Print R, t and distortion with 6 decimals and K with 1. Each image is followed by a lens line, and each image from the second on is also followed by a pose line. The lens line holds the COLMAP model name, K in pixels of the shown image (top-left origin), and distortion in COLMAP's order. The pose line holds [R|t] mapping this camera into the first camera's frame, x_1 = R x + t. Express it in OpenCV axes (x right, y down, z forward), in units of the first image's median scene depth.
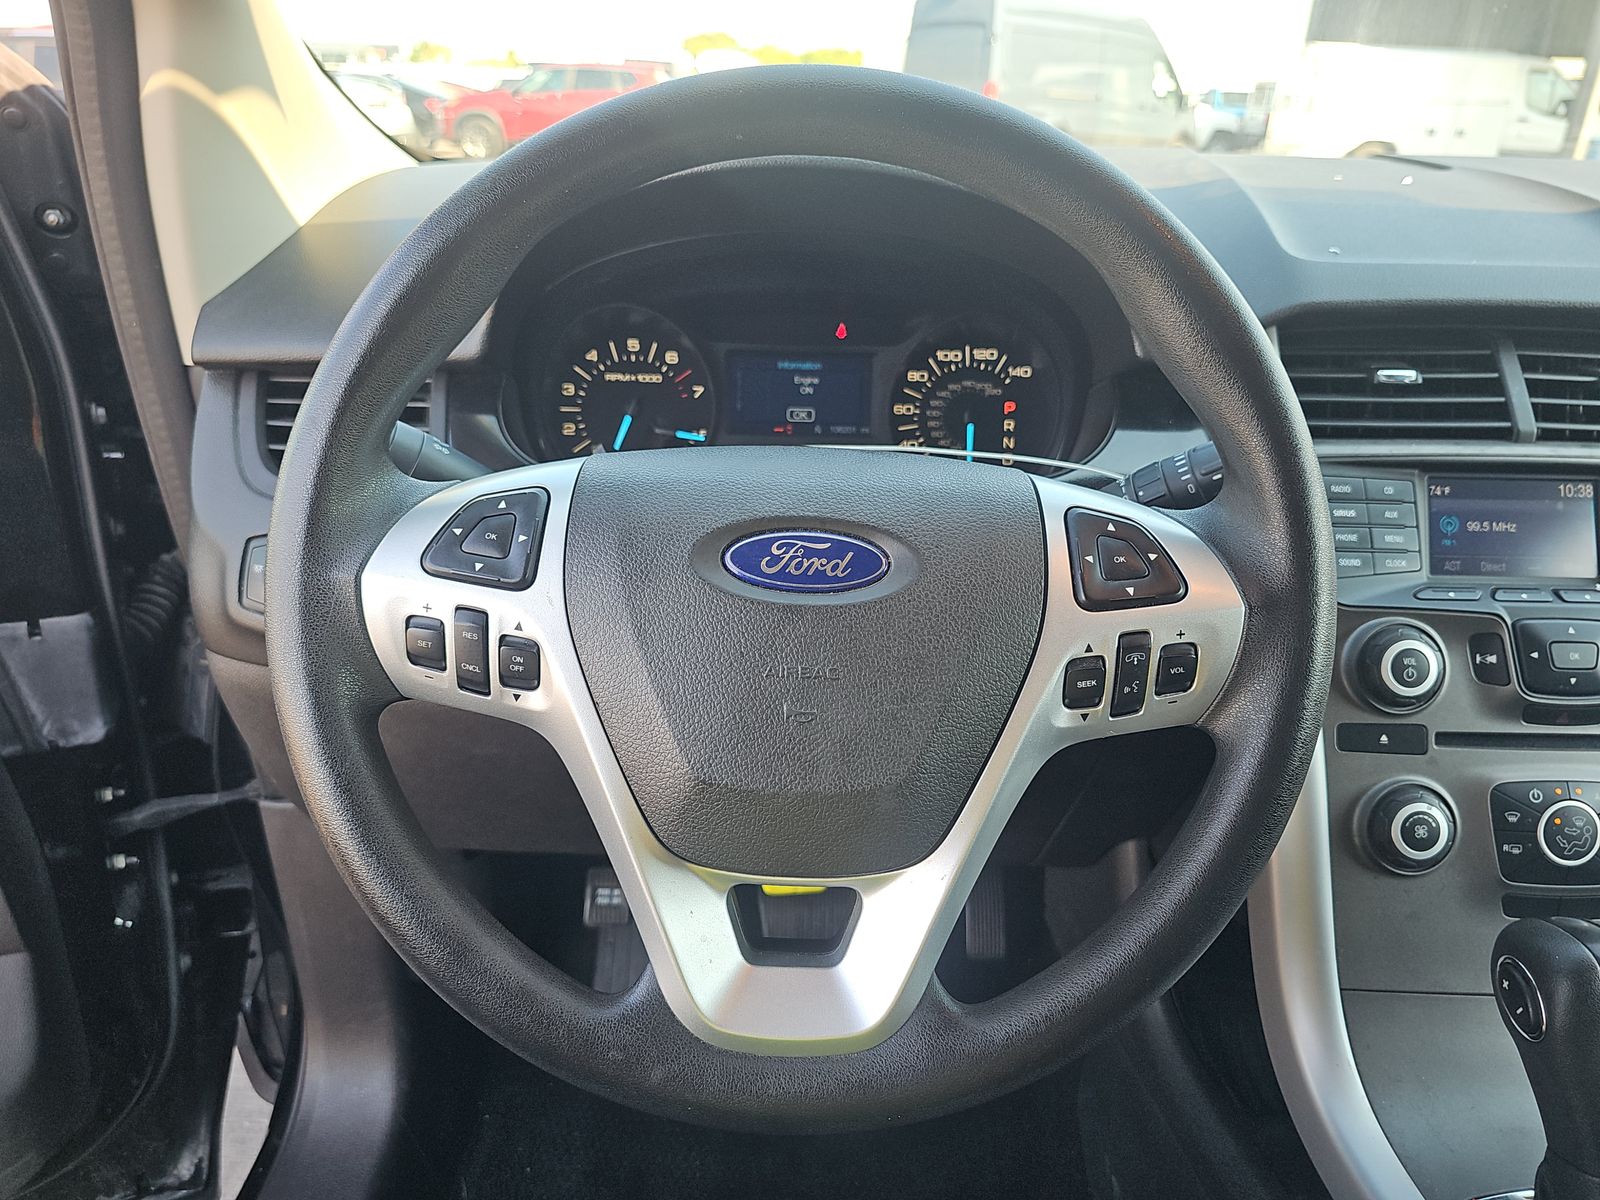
lens RADIAL K [[1079.6, 0, 798.6], [0, 1079.6, 570.7], [0, 0, 1]] dist [0.005454, -0.023218]
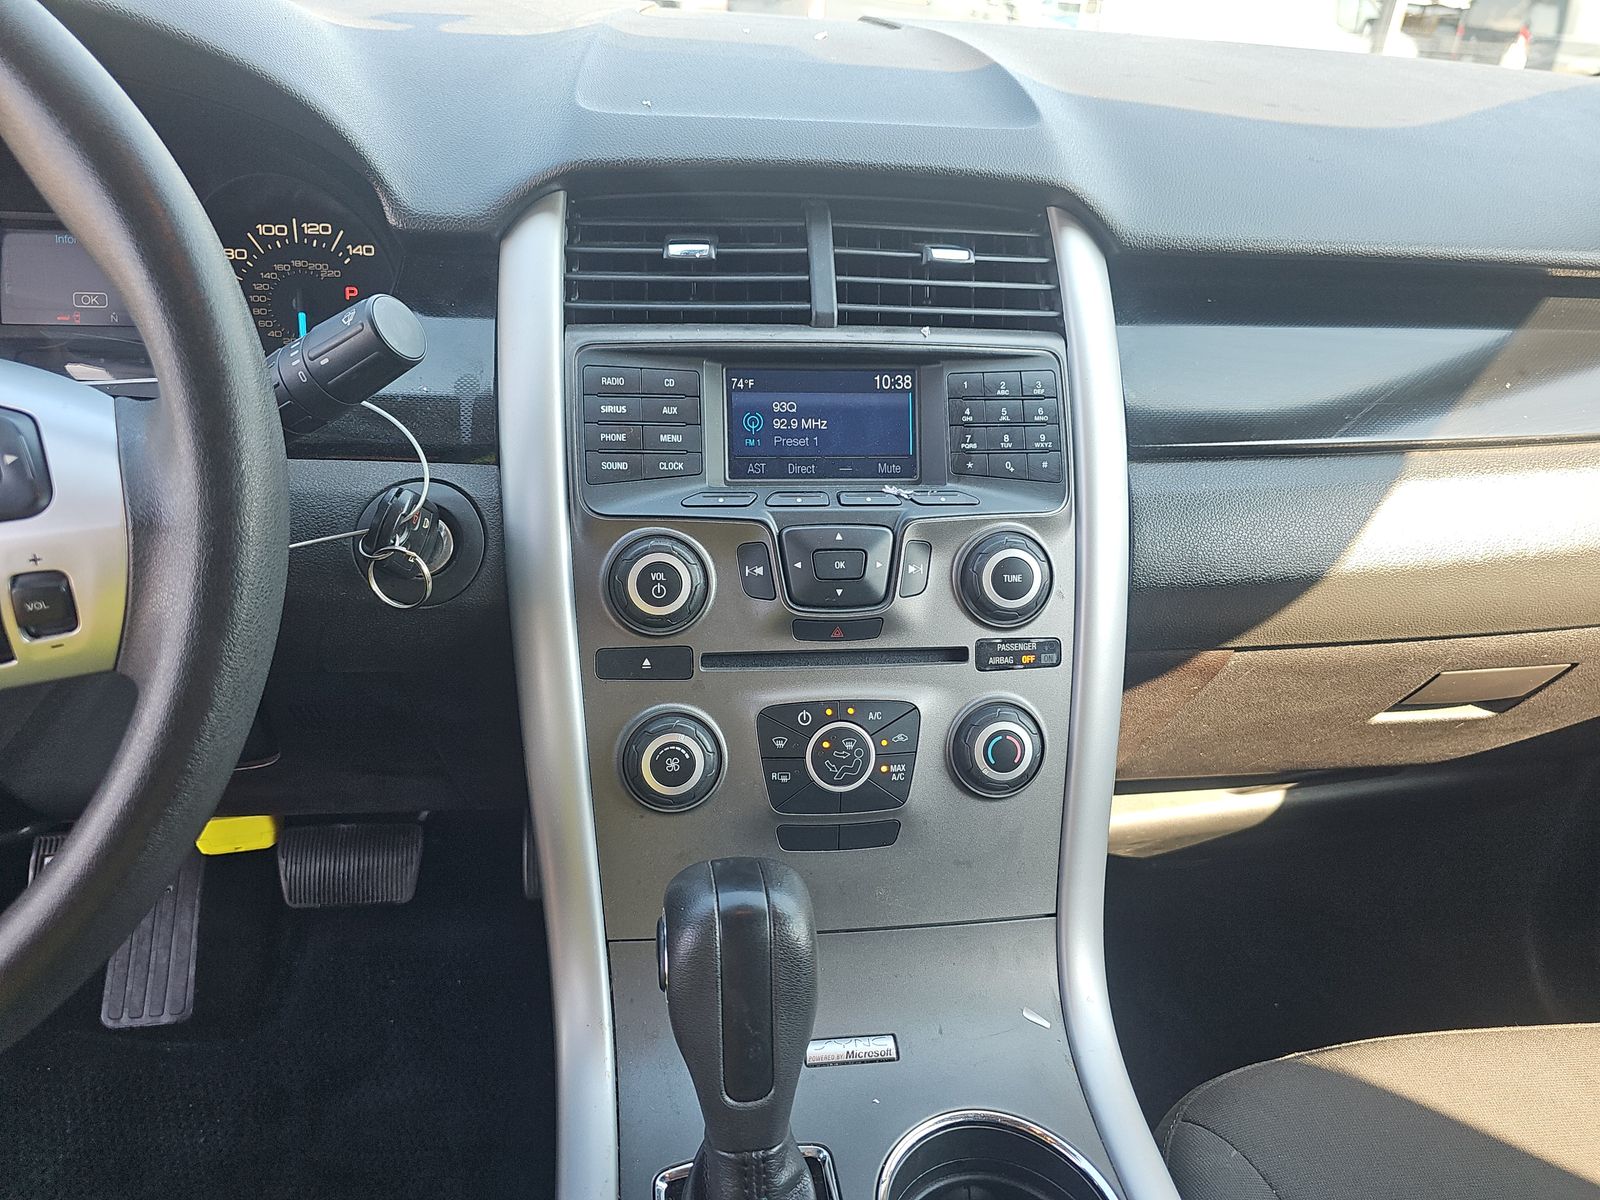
lens RADIAL K [[1079.6, 0, 803.0], [0, 1079.6, 596.8], [0, 0, 1]] dist [0.005454, -0.023218]
pose [[0.988991, -0.035879, 0.143559, 0.422653], [0.021313, 0.994583, 0.101739, 0.009830], [-0.146432, -0.097559, 0.984398, 0.080949]]
